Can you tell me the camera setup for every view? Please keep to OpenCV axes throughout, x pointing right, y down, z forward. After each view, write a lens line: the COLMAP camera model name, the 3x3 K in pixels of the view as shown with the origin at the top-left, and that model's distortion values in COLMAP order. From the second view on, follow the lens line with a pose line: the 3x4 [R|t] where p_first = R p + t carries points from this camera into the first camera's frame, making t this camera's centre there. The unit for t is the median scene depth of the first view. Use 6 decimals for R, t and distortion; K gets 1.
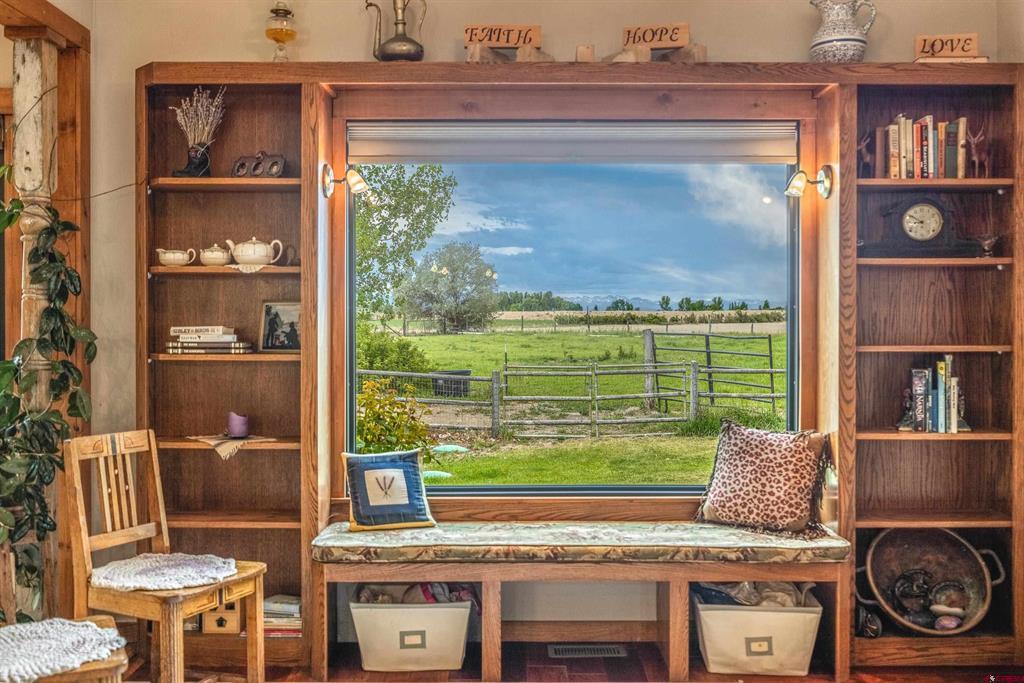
lens RADIAL K [[985.0, 0, 515.3], [0, 985.0, 337.8], [0, 0, 1]] dist [-0.003041, 0.000000]
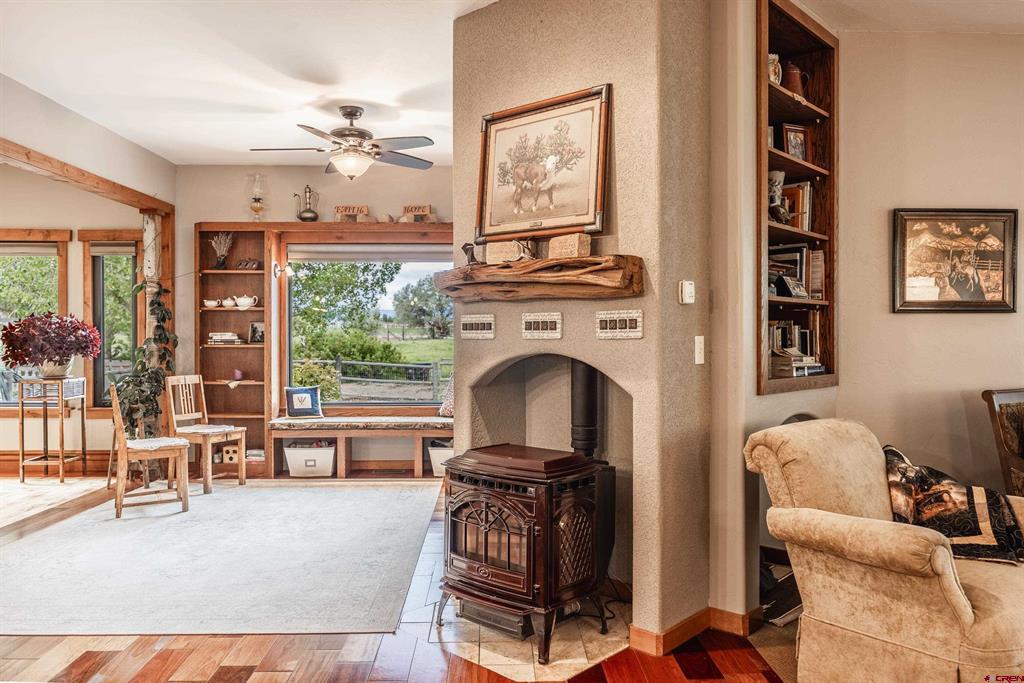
lens RADIAL K [[743.3, 0, 512.1], [0, 743.3, 340.6], [0, 0, 1]] dist [-0.013274, 0.003746]
pose [[0.999635, -0.000698, 0.027009, 0.327179], [0.000735, 0.999999, -0.001352, 0.009752], [-0.027008, 0.001371, 0.999634, -0.796740]]
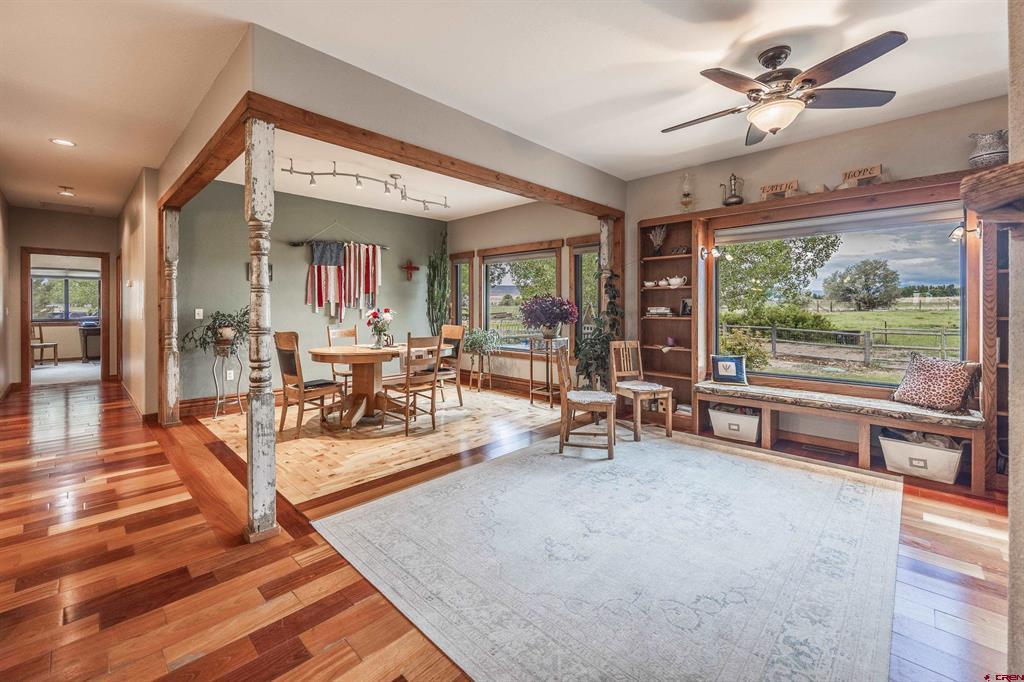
lens RADIAL K [[422.3, 0, 502.6], [0, 422.3, 309.3], [0, 0, 1]] dist [-0.001855, 0.000310]
pose [[0.711096, 0.000993, -0.703095, 0.236738], [-0.005424, 0.999977, -0.004074, 0.002147], [0.703074, 0.006711, 0.711085, -0.220098]]
